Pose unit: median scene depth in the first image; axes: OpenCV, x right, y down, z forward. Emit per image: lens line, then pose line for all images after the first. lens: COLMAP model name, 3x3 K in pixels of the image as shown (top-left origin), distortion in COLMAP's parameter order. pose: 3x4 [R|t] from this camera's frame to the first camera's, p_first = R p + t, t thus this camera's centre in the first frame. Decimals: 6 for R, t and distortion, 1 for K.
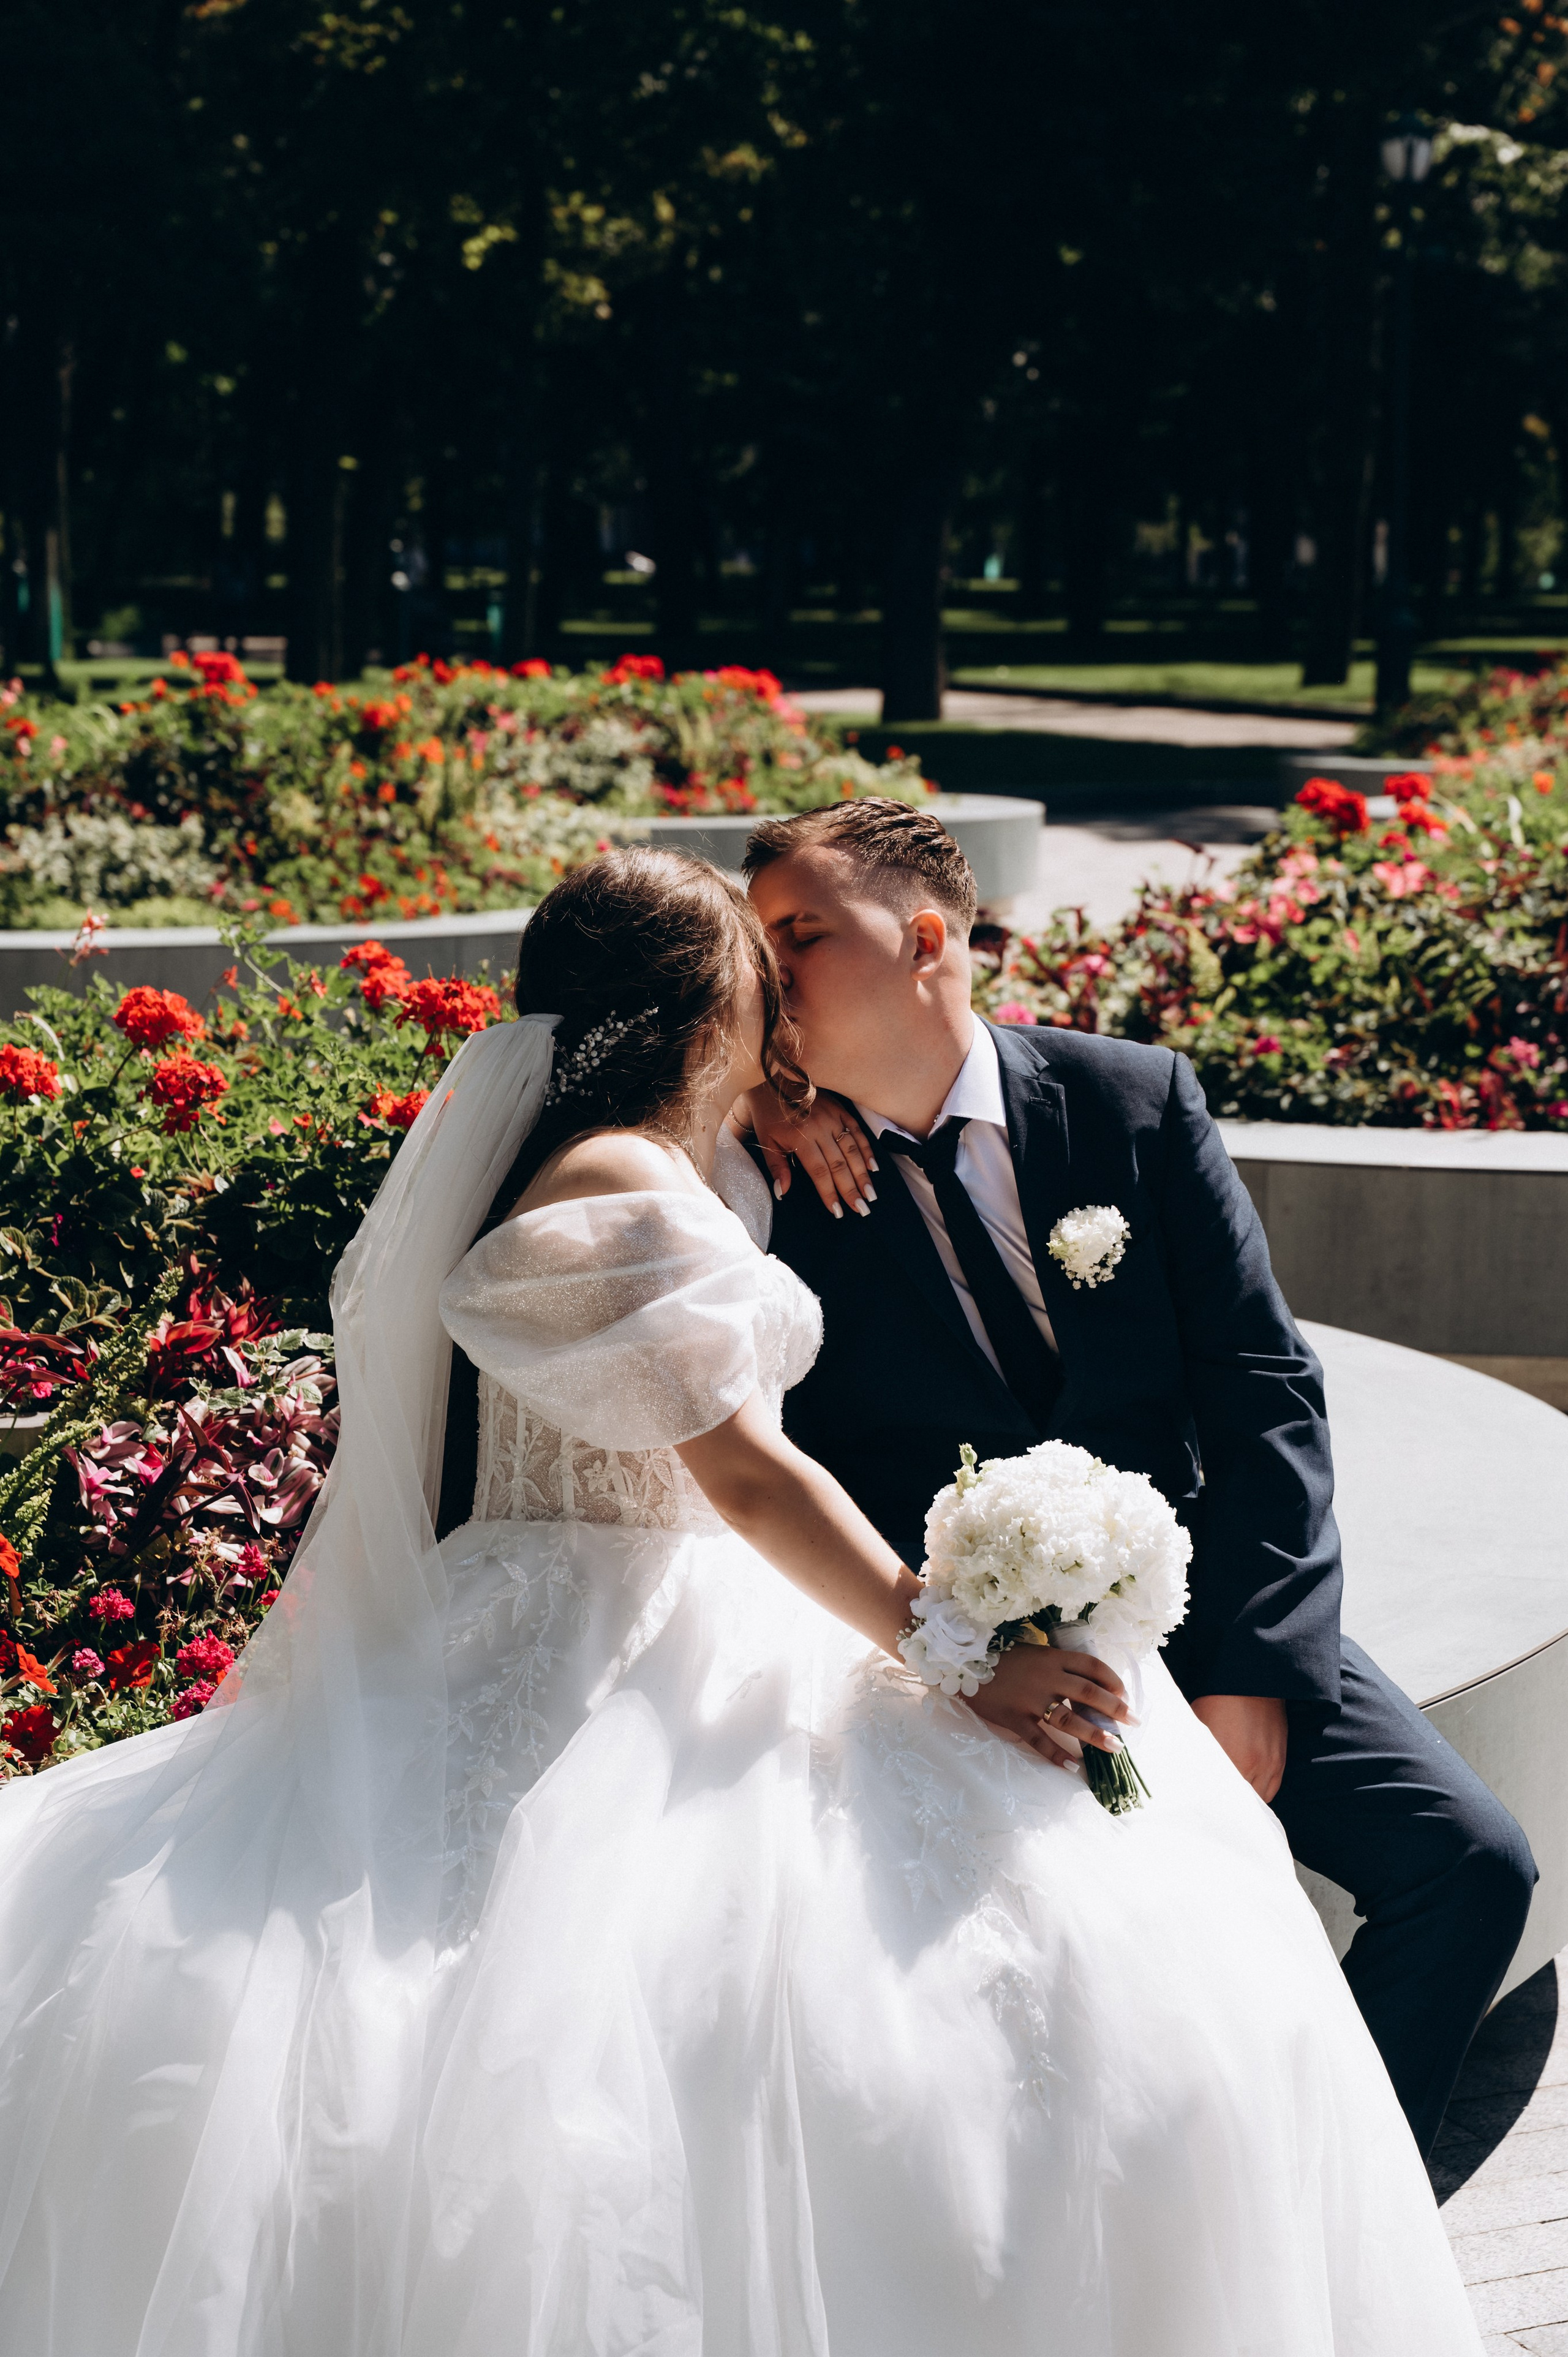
lens RADIAL K [[4691.6, 0, 847.8], [0, 4691.6, 1267.1], [0, 0, 1]] dist [-0.003741, -0.097305]
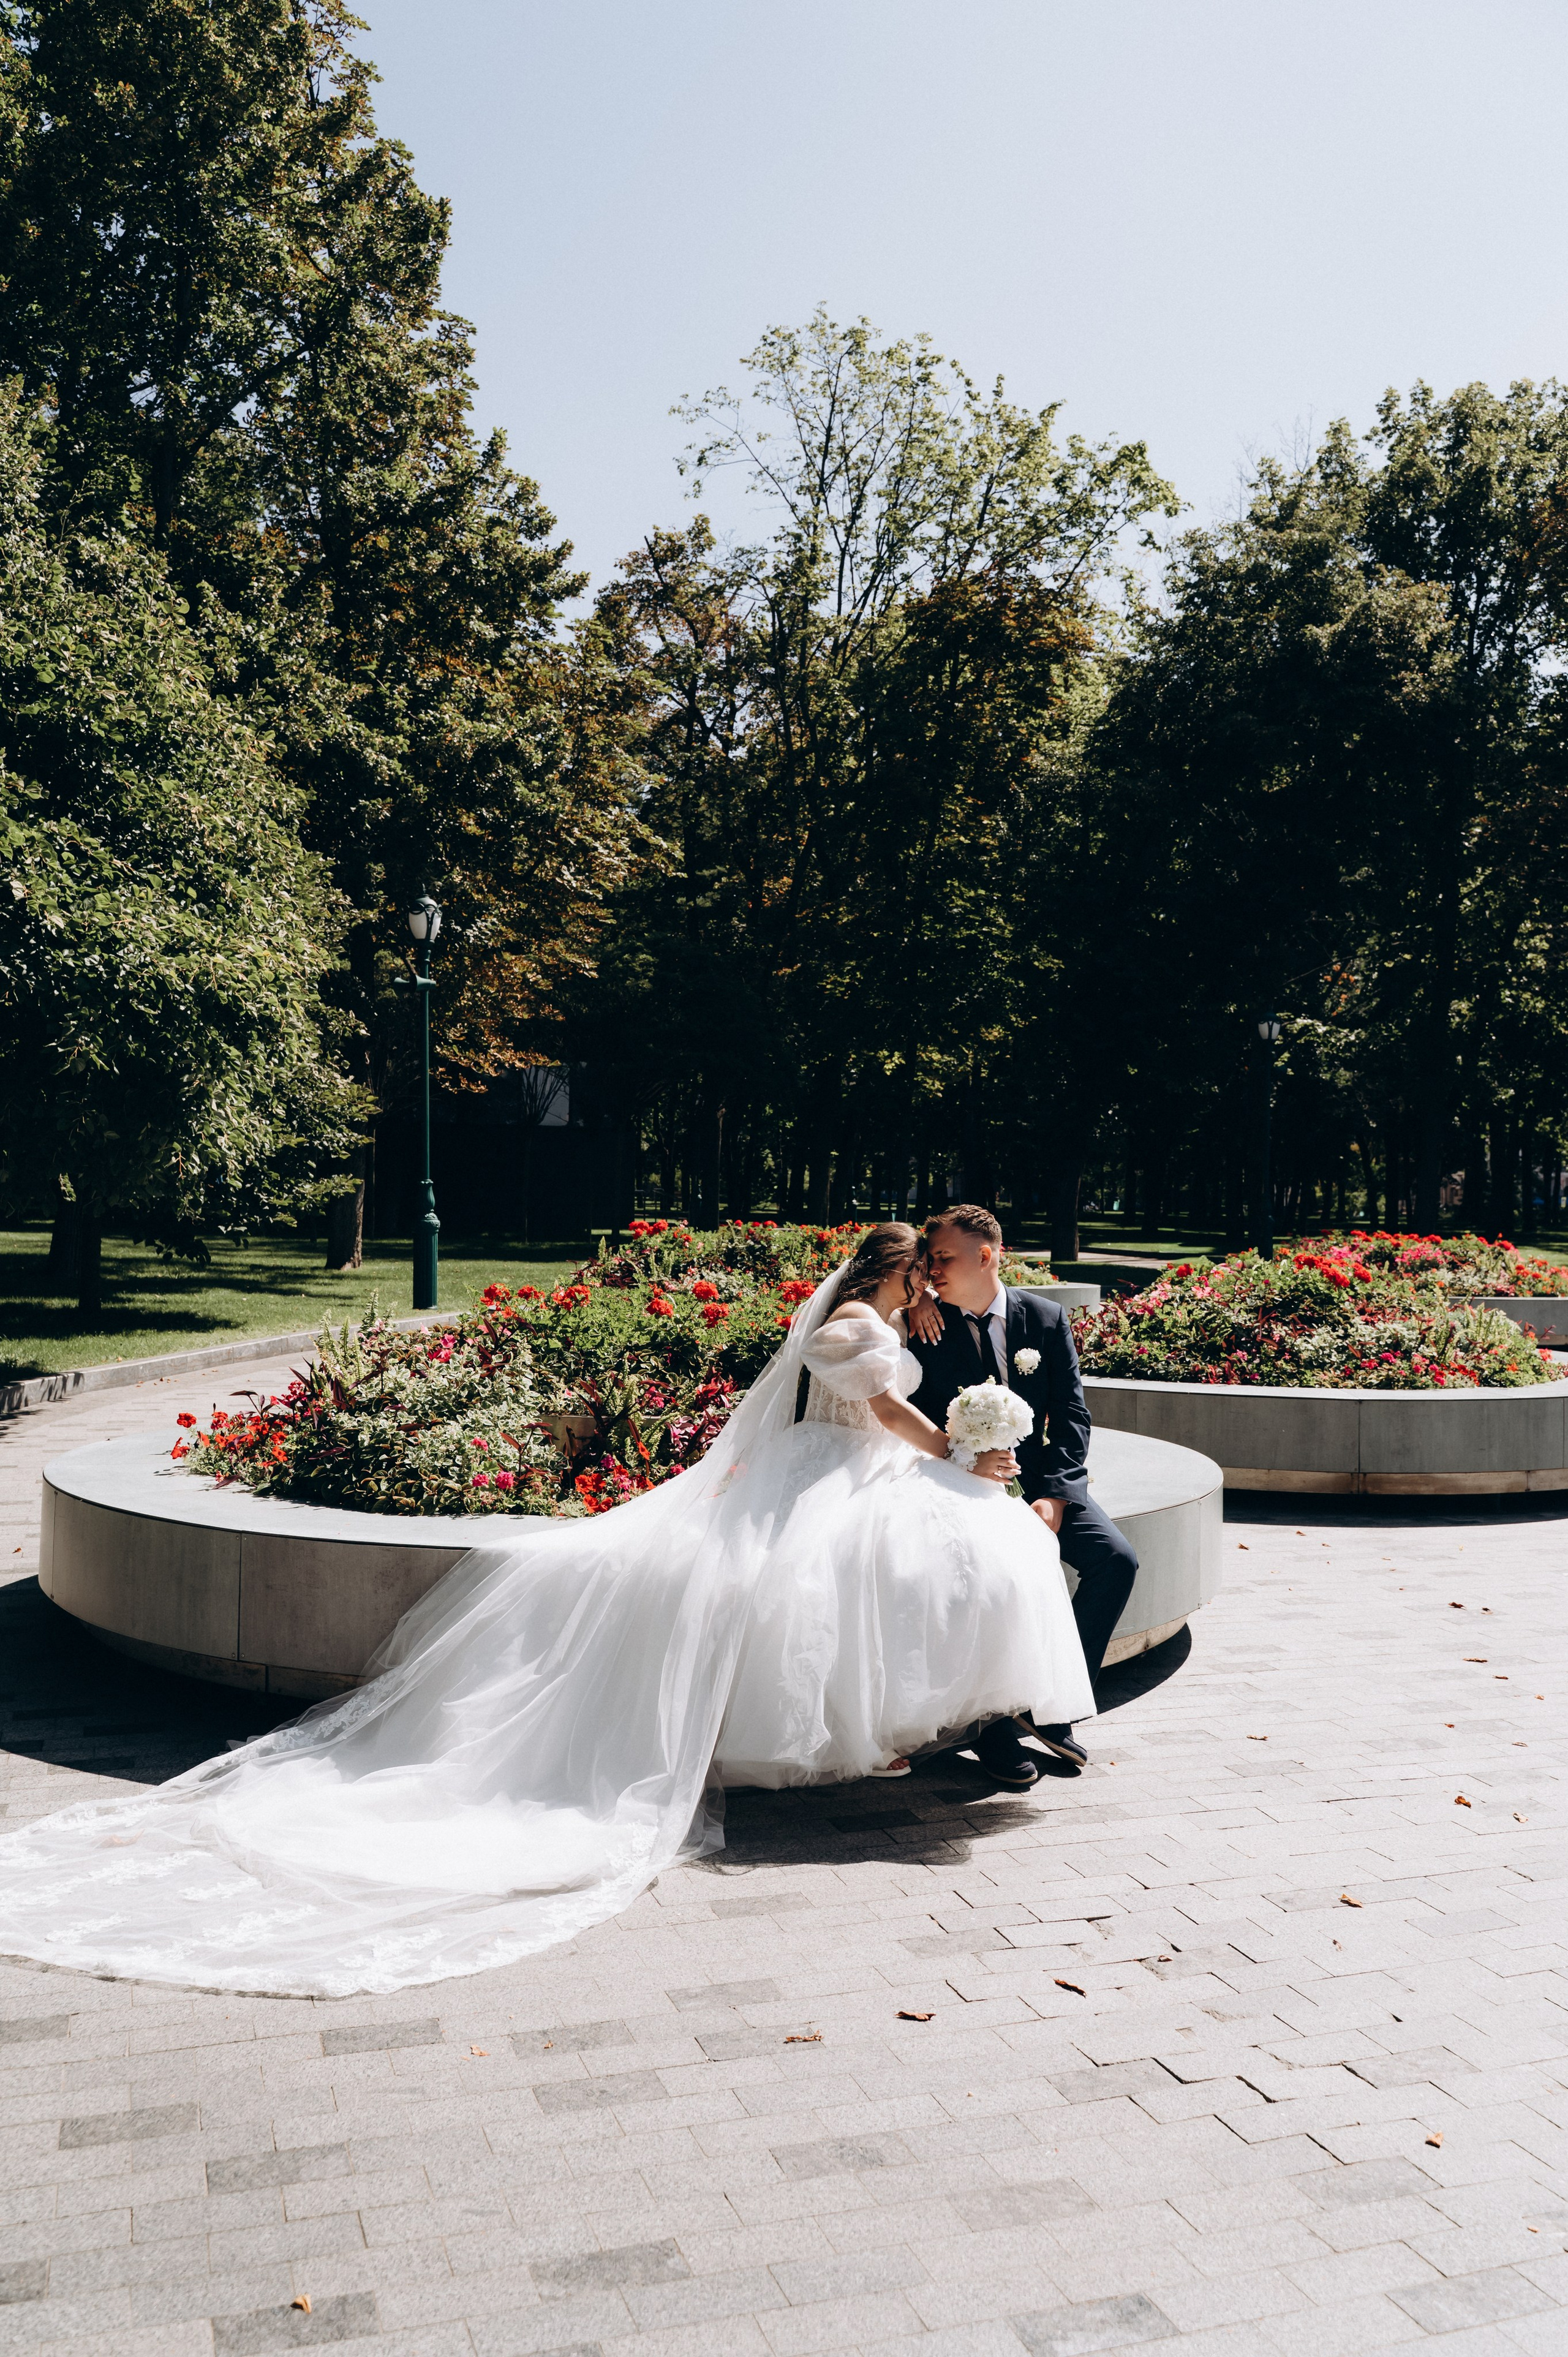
lens RADIAL K [[2009.8, 0, 784.0], [0, 2009.8, 1178.5], [0, 0, 1]] dist [0.014649, -0.005627]
pose [[0.991177, 0.011635, -0.132035, 0.036878], [-0.032507, 0.987055, -0.157051, 0.039526], [0.128499, 0.159957, 0.978725, -0.136504]]
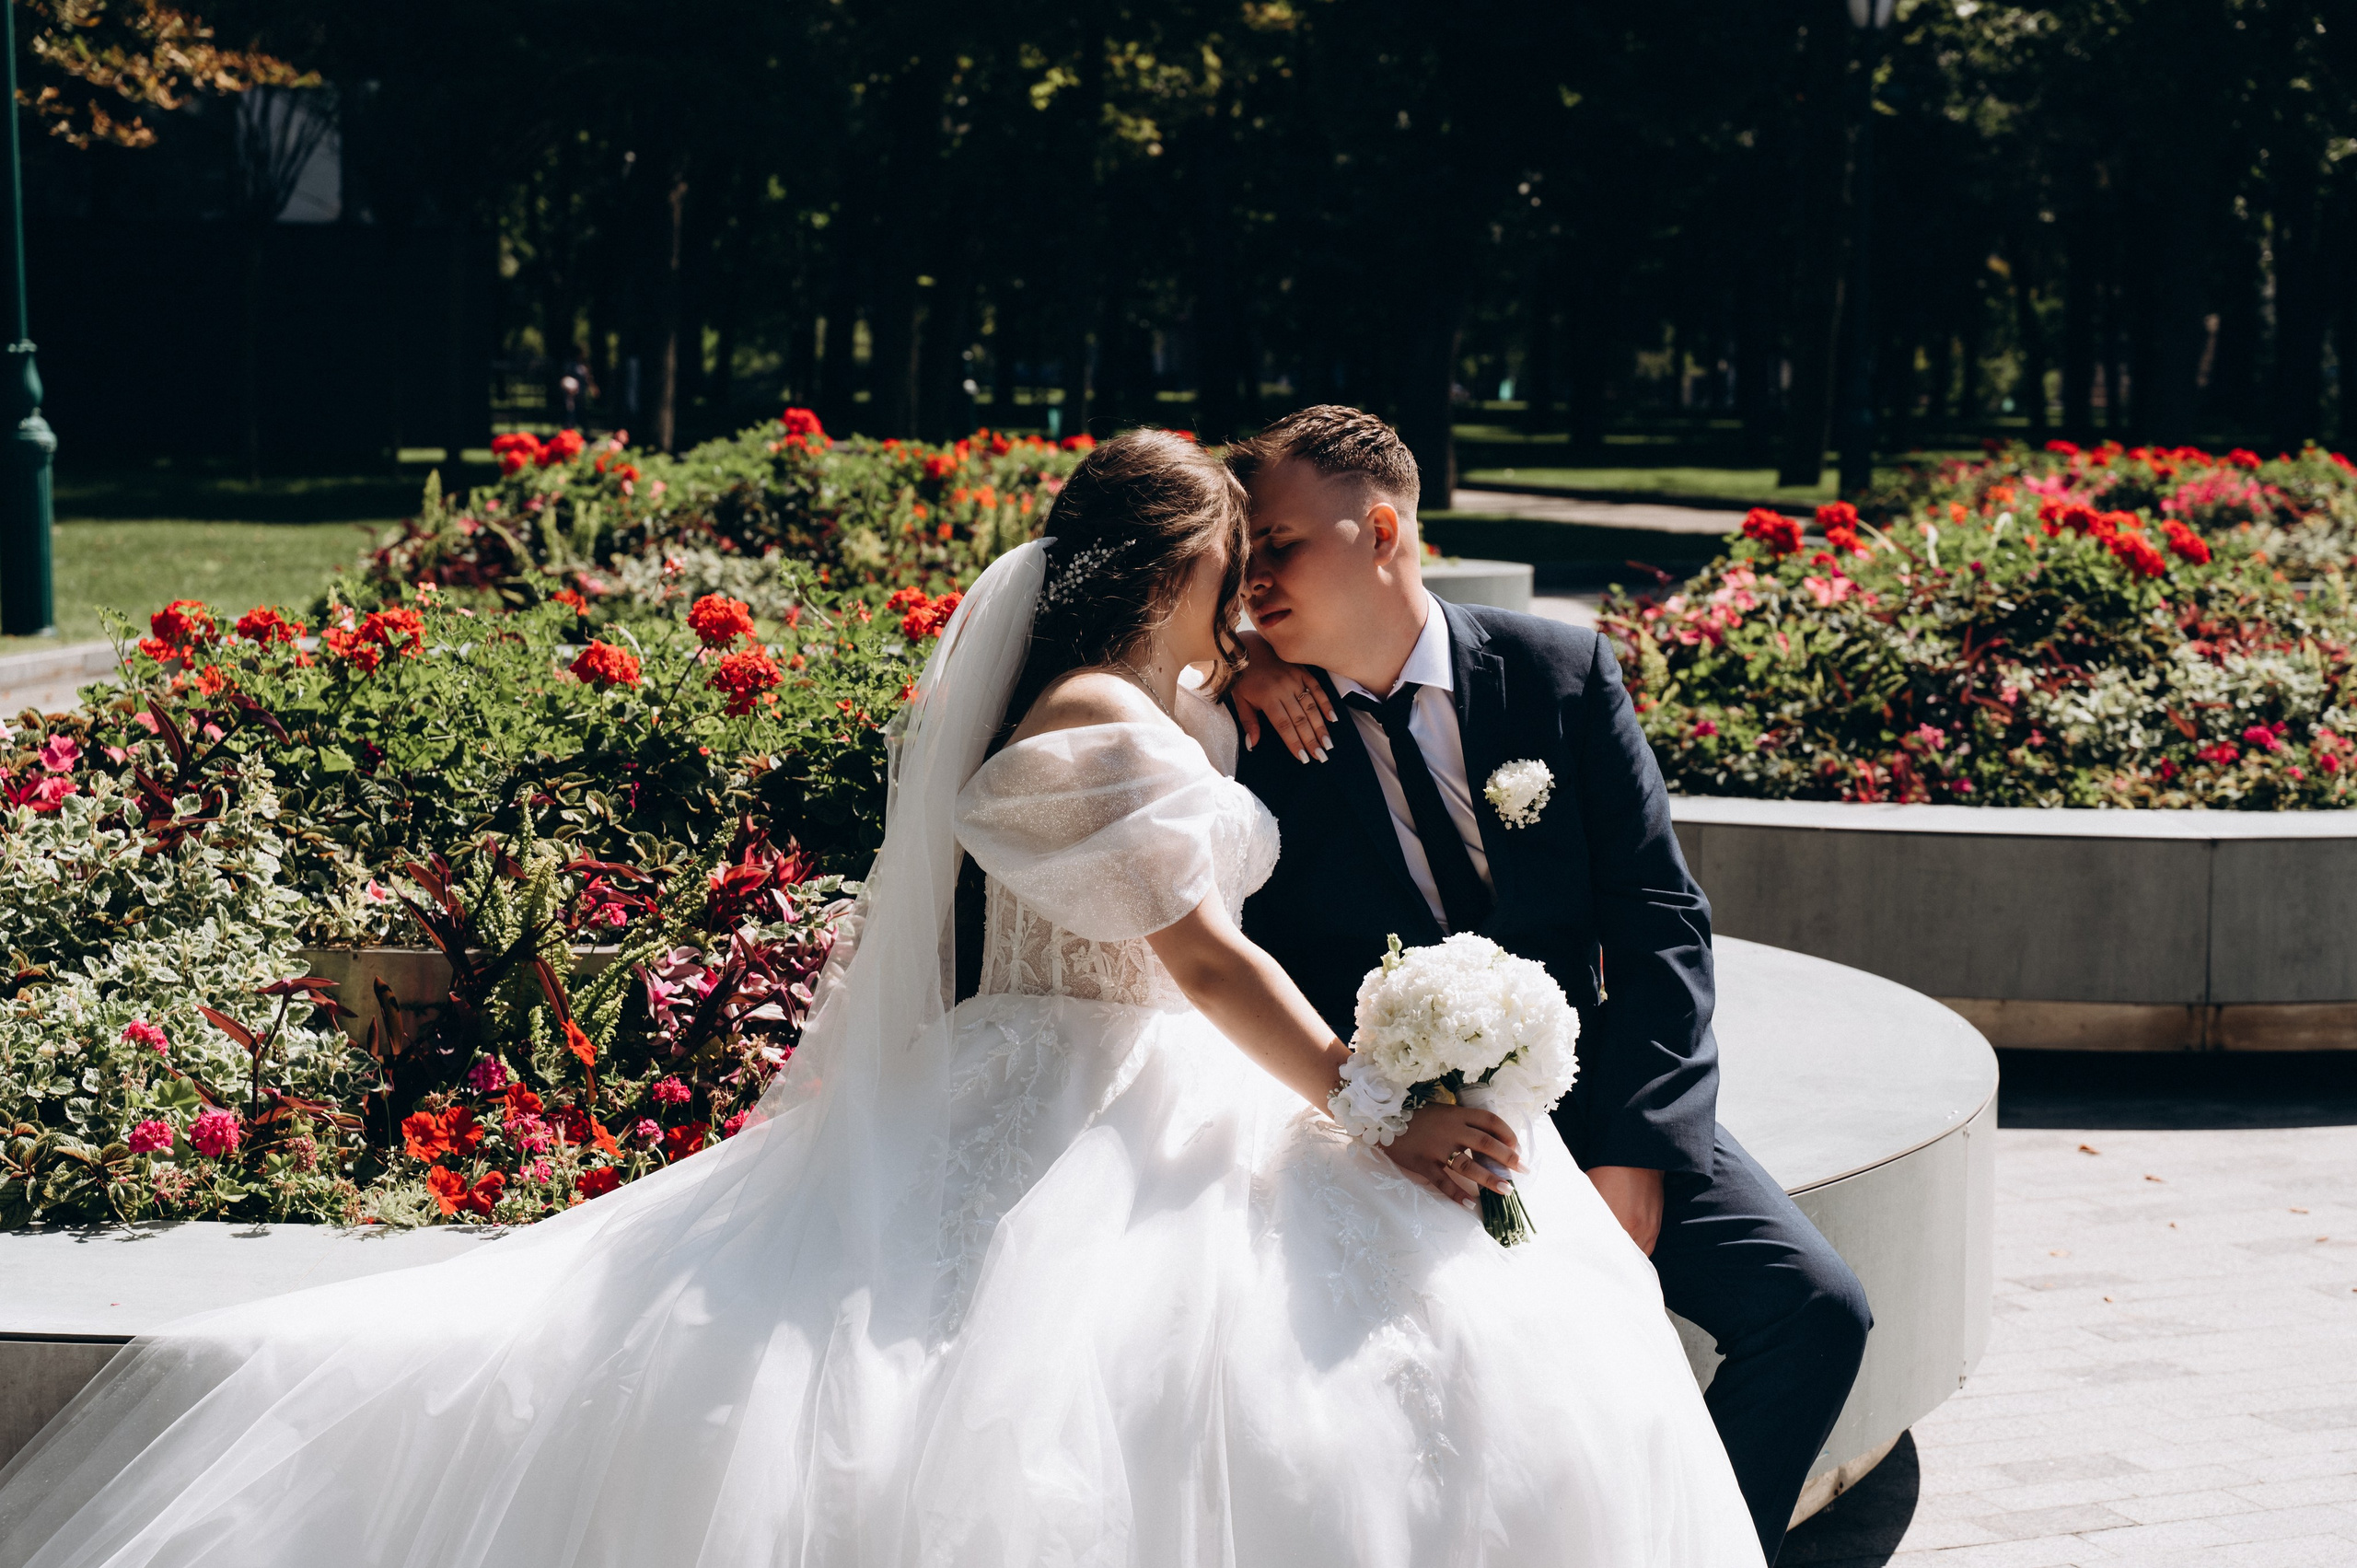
lens RADIAL K [[4238.3, 0, 1209.1], [0, 4238.3, 822.0], [0, 0, 1]] dist [0.008623, -0.072591]
pose [[0.999220, 0.011032, -0.037910, 0.008109], [-0.012757, 0.998880, -0.045569, 0.022995], [0.037365, 0.046017, 0.998242, -0.028891]]
